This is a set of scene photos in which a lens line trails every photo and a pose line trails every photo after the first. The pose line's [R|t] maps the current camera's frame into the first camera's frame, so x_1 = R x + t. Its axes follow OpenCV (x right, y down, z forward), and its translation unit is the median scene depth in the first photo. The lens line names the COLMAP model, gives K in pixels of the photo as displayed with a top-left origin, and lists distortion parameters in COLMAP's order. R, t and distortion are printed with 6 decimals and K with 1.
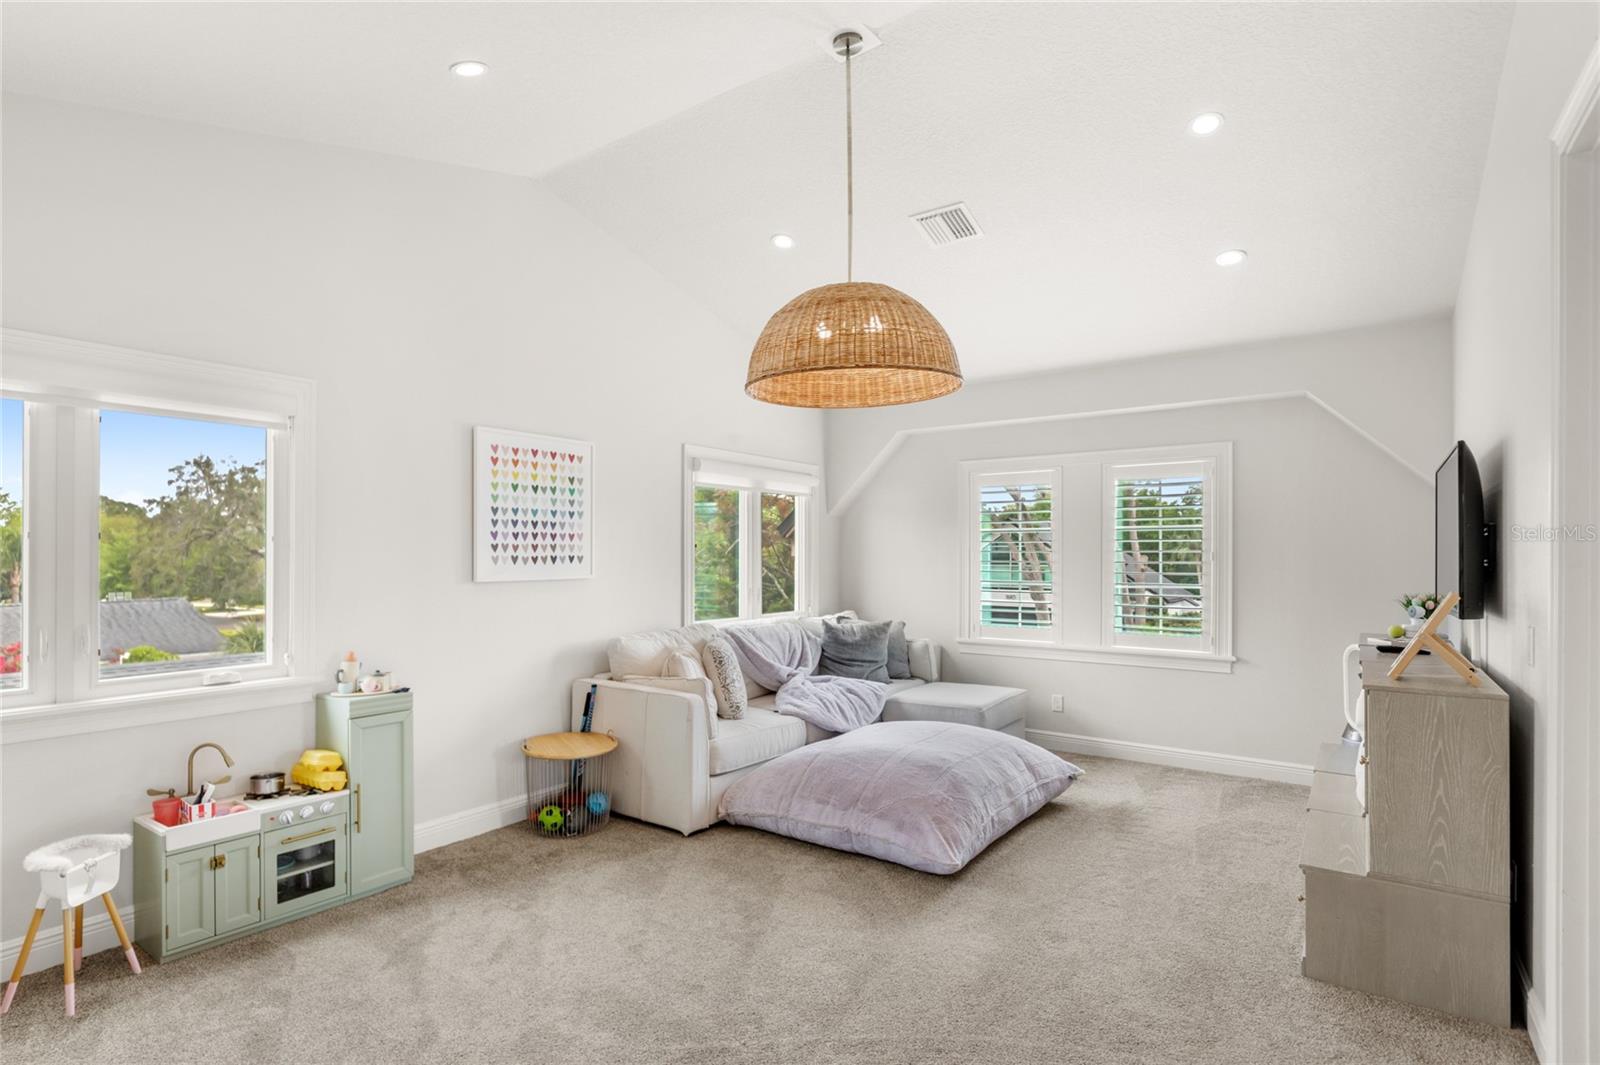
lens RADIAL K [[794.3, 0, 799.0], [0, 794.3, 541.0], [0, 0, 1]] dist [0.004842, -0.002298]
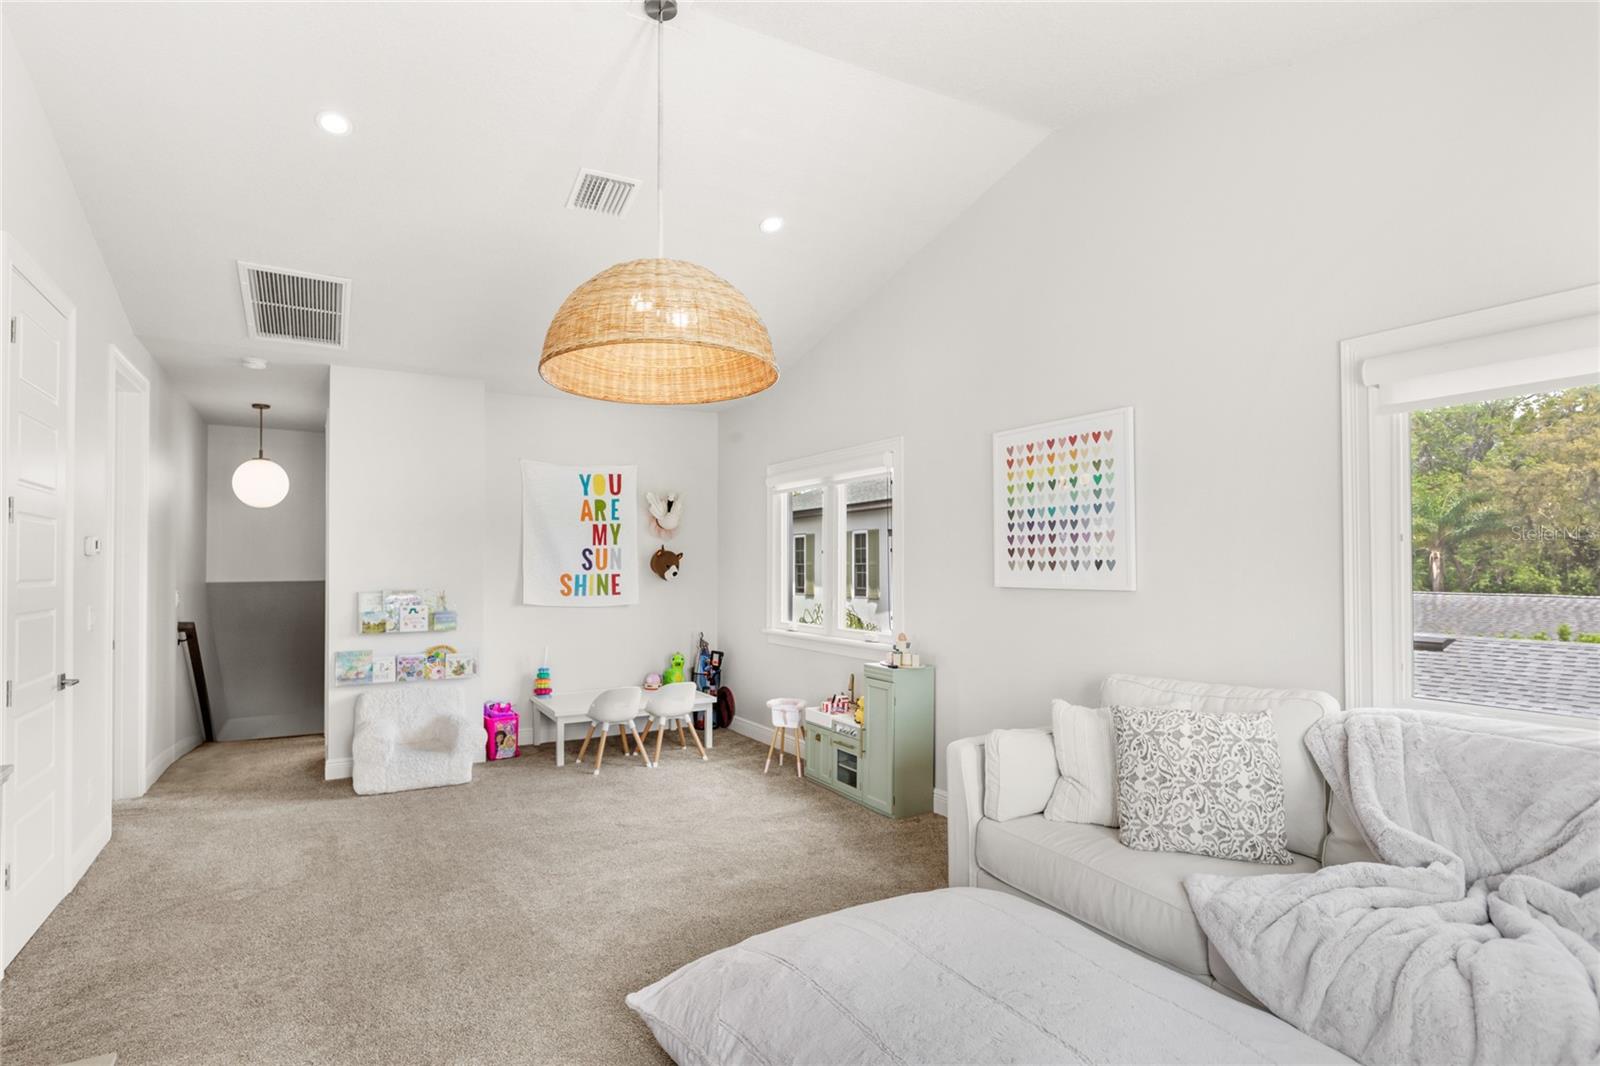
lens RADIAL K [[794.3, 0, 798.7], [0, 794.3, 547.2], [0, 0, 1]] dist [0.004842, -0.002298]
pose [[-0.402060, -0.013021, -0.915521, 0.586956], [0.024619, 0.999384, -0.025025, 0.018931], [0.915282, -0.032601, -0.401492, 1.101818]]
